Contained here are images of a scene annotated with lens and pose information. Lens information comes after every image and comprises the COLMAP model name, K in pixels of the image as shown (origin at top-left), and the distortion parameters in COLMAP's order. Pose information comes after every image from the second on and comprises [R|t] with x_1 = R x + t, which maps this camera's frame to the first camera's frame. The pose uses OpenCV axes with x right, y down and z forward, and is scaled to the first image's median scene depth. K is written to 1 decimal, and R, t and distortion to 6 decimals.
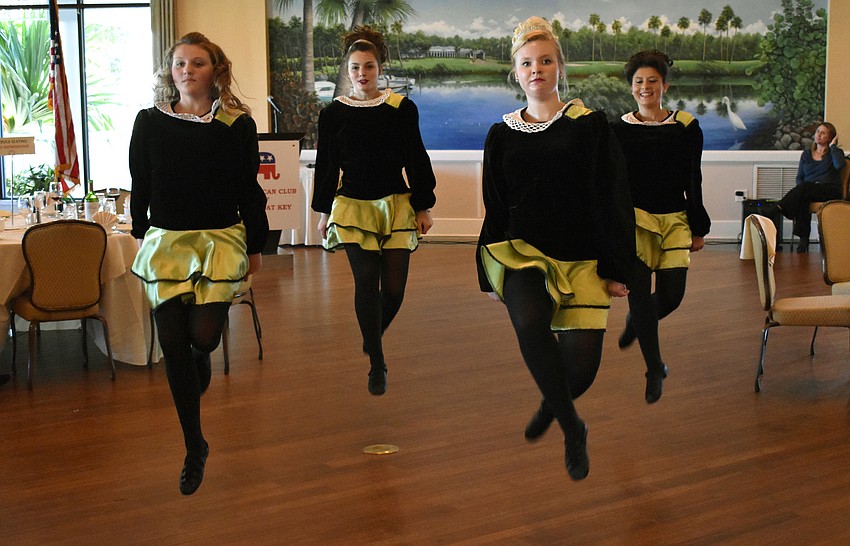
lens RADIAL K [[1472.8, 0, 443.2], [0, 1472.8, 274.7], [0, 0, 1]] dist [-0.035086, -0.056688]
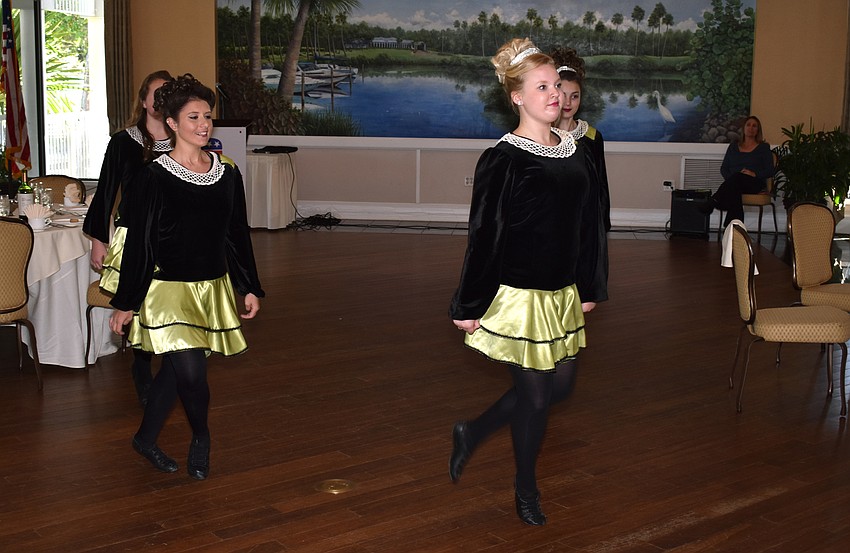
lens RADIAL K [[1682.4, 0, 424.5], [0, 1682.4, 325.2], [0, 0, 1]] dist [-0.063648, -0.207267]
pose [[0.999838, 0.015898, 0.008473, 0.020646], [-0.016067, 0.999666, 0.020252, 0.023266], [-0.008149, -0.020385, 0.999759, -0.188175]]
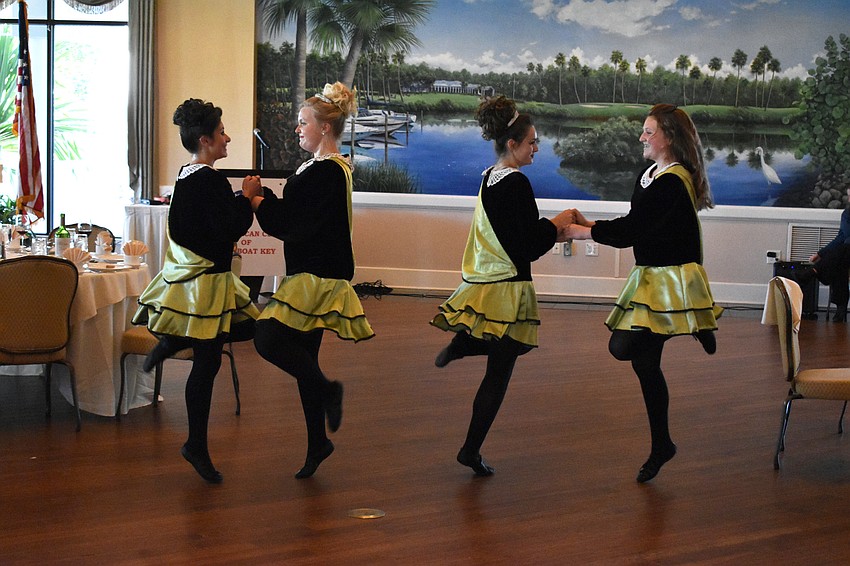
lens RADIAL K [[1572.7, 0, 425.0], [0, 1572.7, 283.0], [0, 0, 1]] dist [-0.011049, 0.001318]
pose [[0.999293, 0.036156, -0.010333, -0.000079], [-0.036437, 0.998931, -0.028441, -0.002639], [0.009294, 0.028797, 0.999542, 0.035156]]
